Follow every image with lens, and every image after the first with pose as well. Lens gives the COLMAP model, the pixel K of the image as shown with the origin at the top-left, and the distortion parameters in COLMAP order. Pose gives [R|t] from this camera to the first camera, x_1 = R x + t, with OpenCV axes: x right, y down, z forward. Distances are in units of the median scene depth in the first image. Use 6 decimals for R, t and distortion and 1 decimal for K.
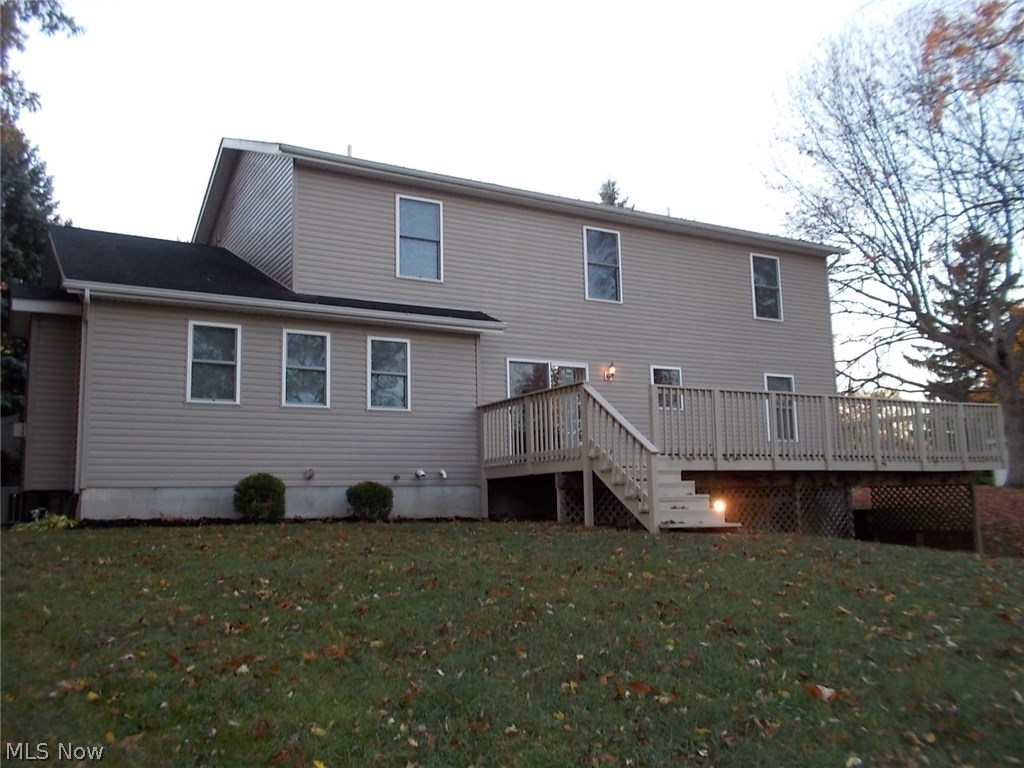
lens RADIAL K [[898.8, 0, 512.0], [0, 898.8, 384.0], [0, 0, 1]] dist [0.009045, -0.003194]
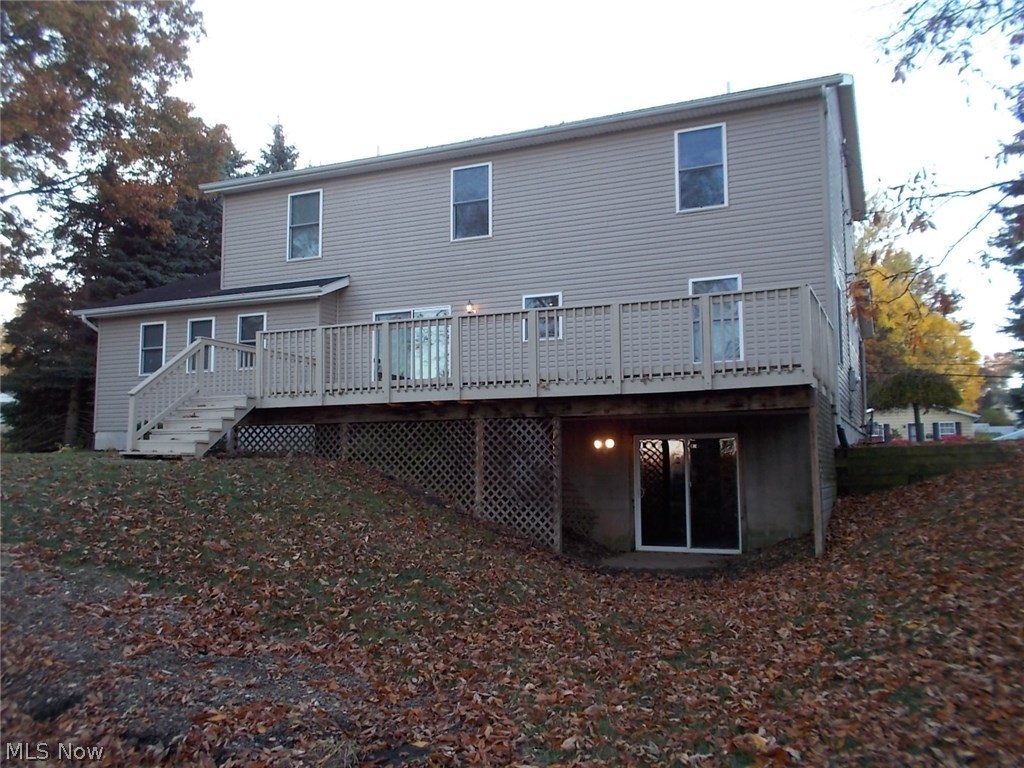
lens RADIAL K [[847.1, 0, 512.8], [0, 847.1, 362.9], [0, 0, 1]] dist [0.011329, 0.002868]
pose [[0.604487, -0.073535, -0.793214, 0.873381], [0.111378, 0.993752, -0.007248, 0.058733], [0.788791, -0.083965, 0.608900, 0.445611]]
